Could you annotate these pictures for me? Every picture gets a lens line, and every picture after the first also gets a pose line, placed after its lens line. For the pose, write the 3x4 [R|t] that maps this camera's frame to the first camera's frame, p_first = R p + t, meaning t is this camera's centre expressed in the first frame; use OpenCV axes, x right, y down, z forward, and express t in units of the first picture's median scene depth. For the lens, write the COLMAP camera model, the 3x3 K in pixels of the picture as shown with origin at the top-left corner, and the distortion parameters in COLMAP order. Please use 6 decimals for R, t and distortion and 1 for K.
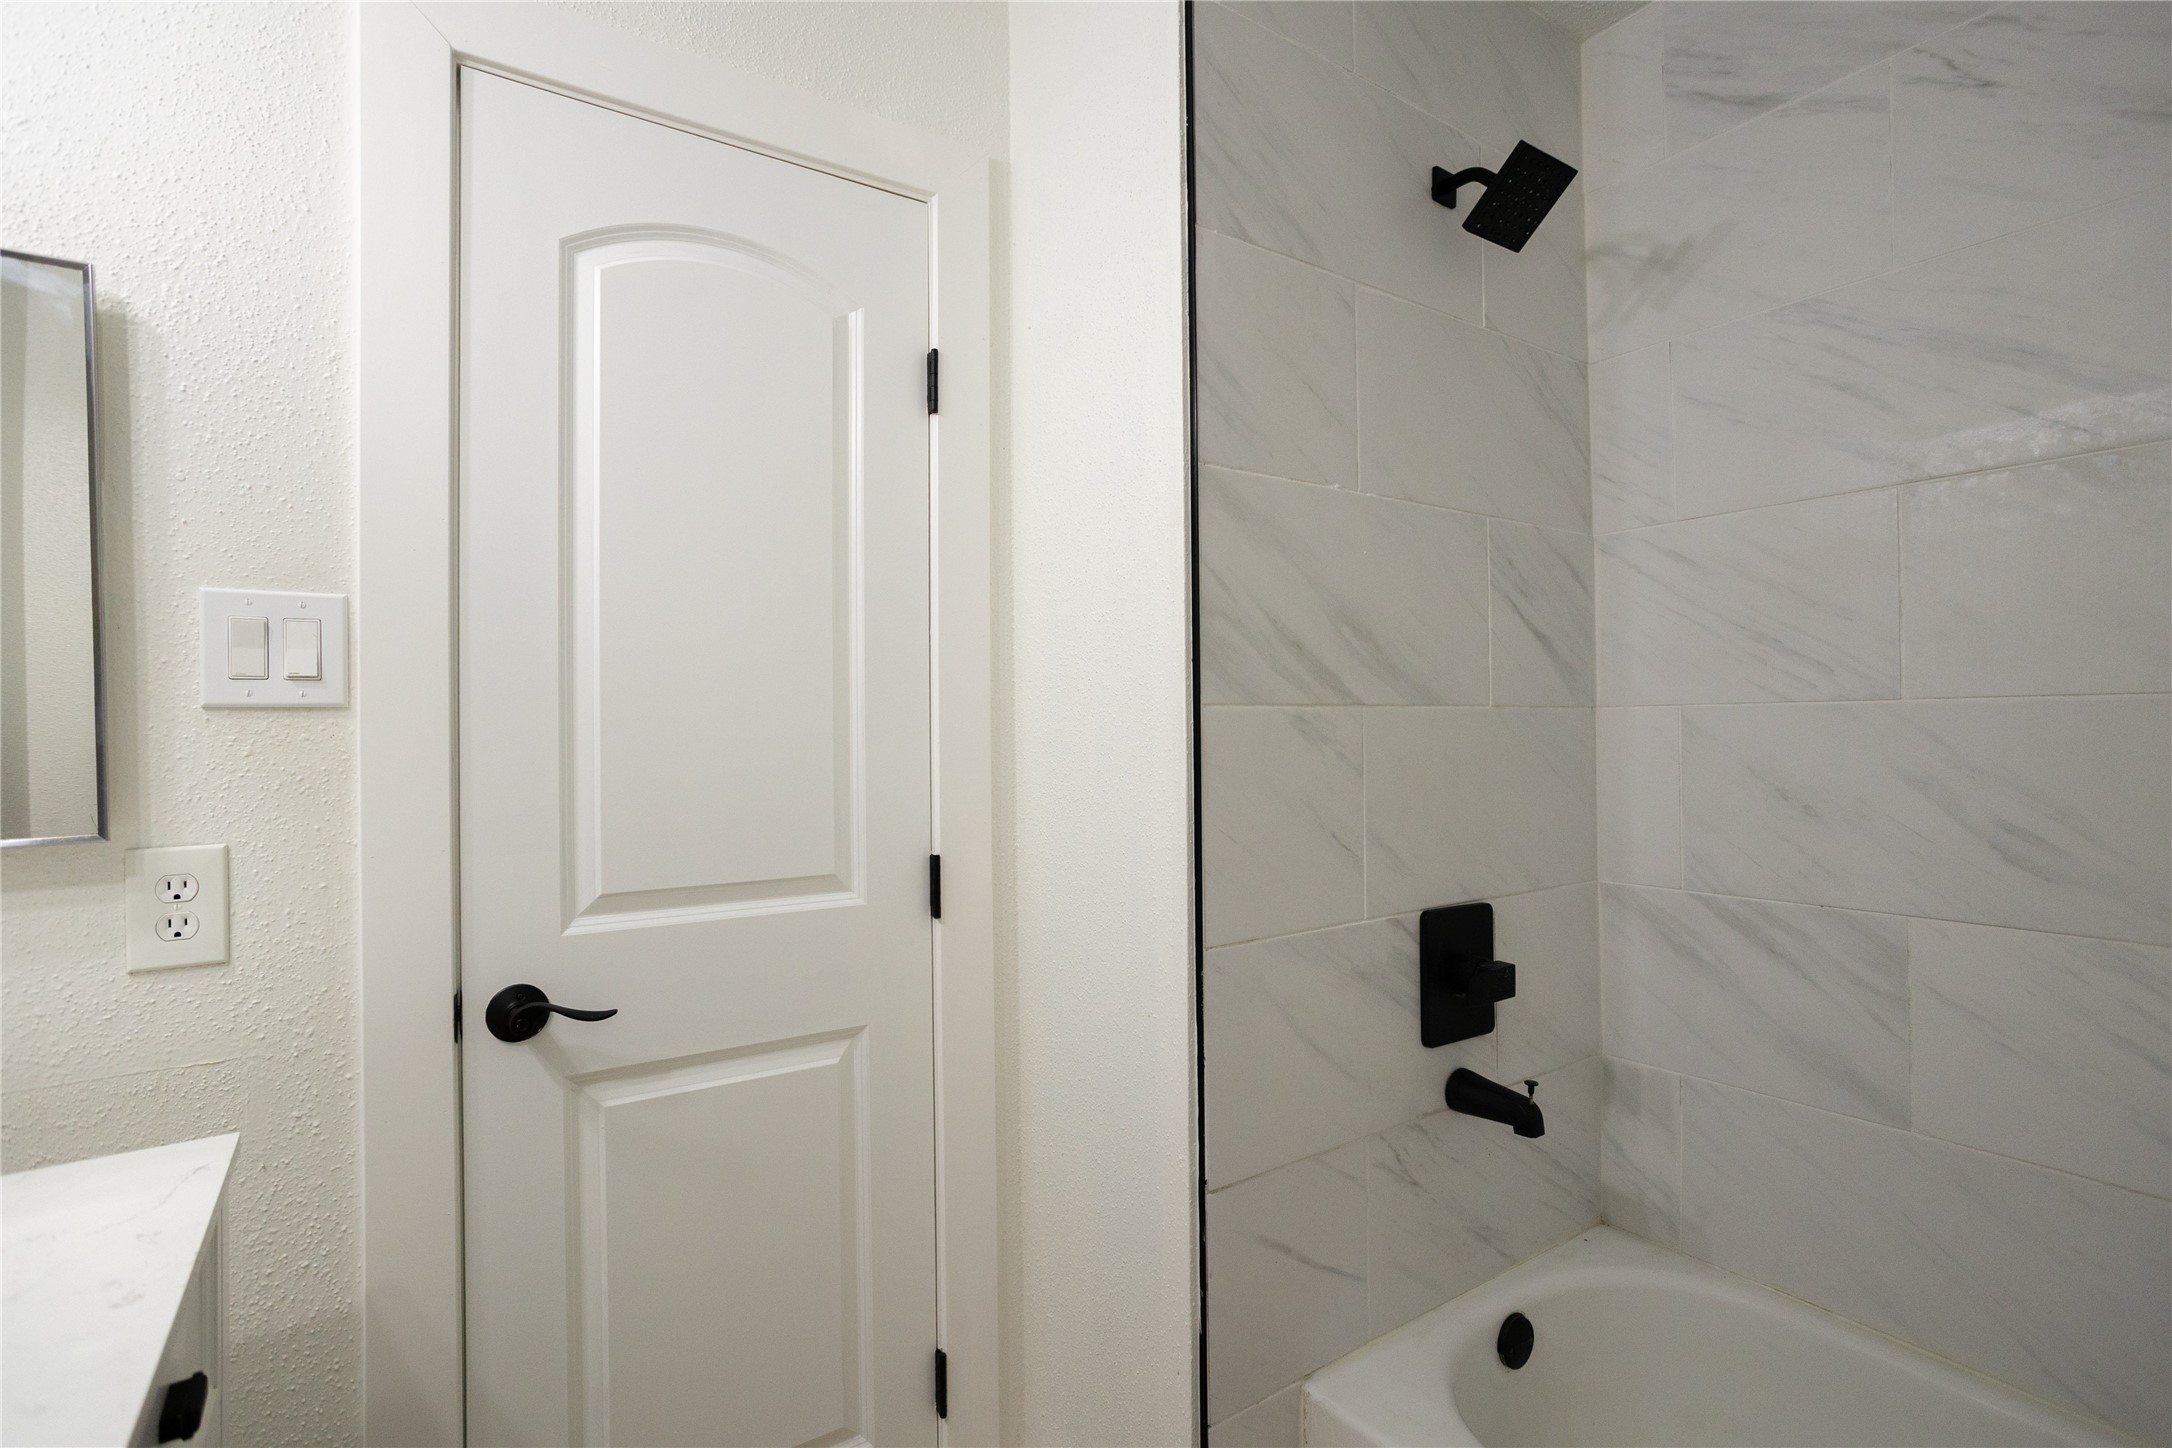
lens RADIAL K [[1053.5, 0, 1136.0], [0, 1053.5, 715.2], [0, 0, 1]] dist [-0.039533, 0.023658]
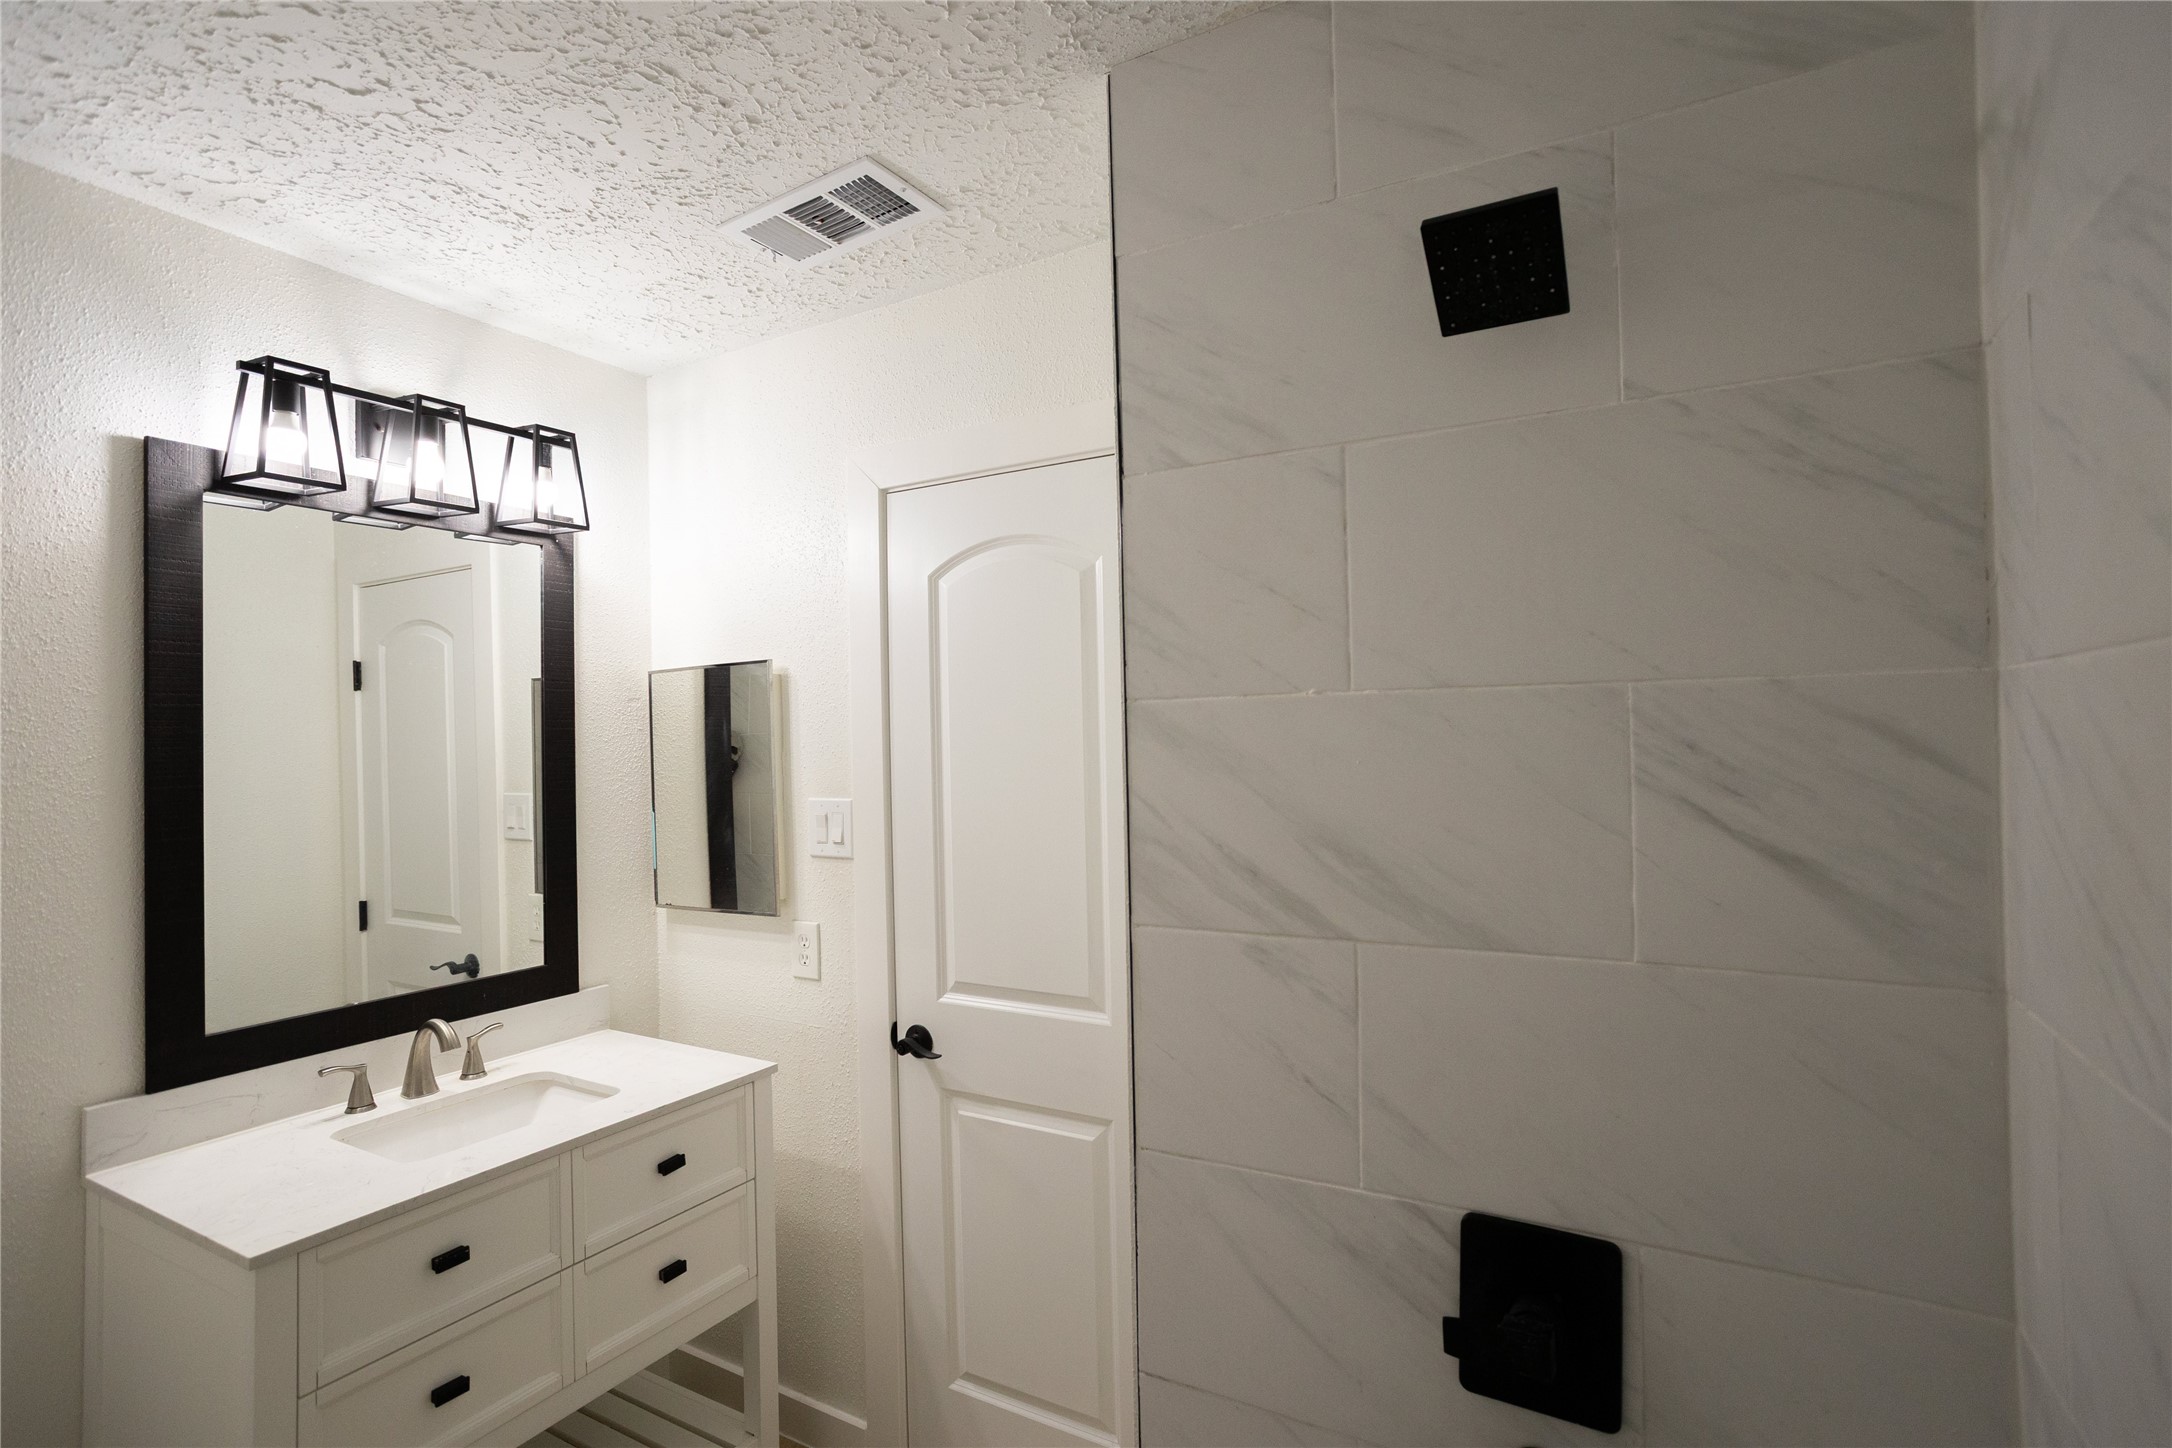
lens RADIAL K [[1053.5, 0, 1063.2], [0, 1053.5, 724.6], [0, 0, 1]] dist [-0.039533, 0.023658]
pose [[0.414886, -0.004875, -0.909860, 0.919332], [0.026369, 0.999630, 0.006668, -0.203219], [0.909491, -0.026759, 0.414861, 0.442493]]
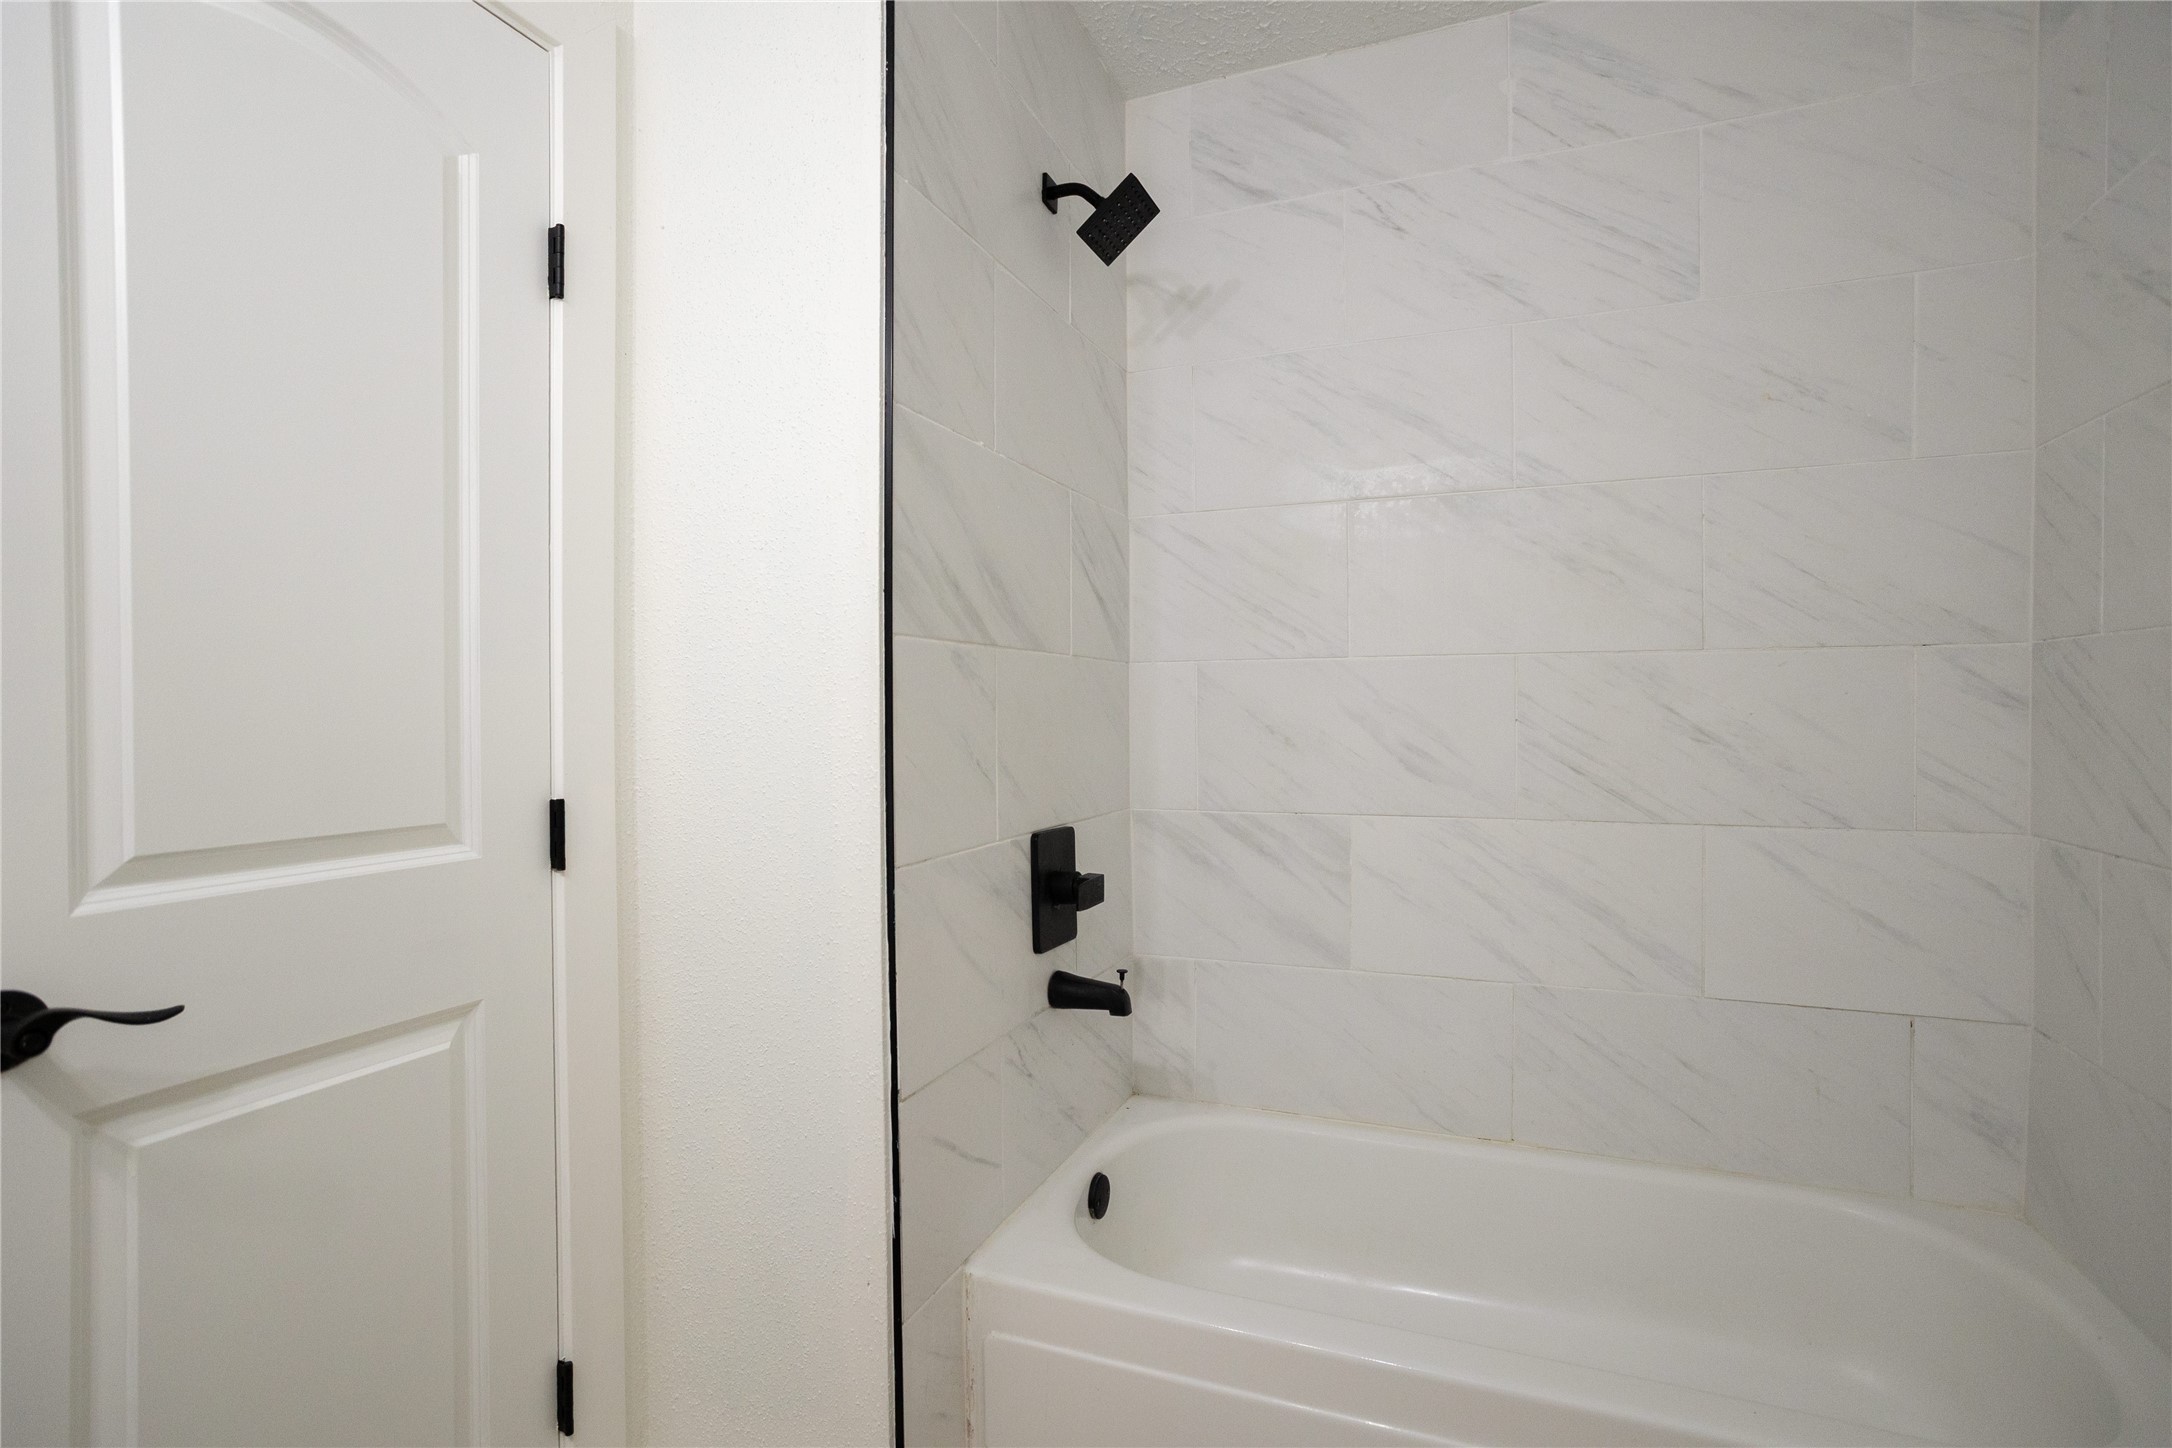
lens RADIAL K [[1053.5, 0, 1136.1], [0, 1053.5, 712.7], [0, 0, 1]] dist [-0.039533, 0.023658]
pose [[0.827264, 0.001204, 0.561811, -0.289421], [-0.006045, 0.999959, 0.006758, 0.053085], [-0.561780, -0.008987, 0.827238, 0.005472]]
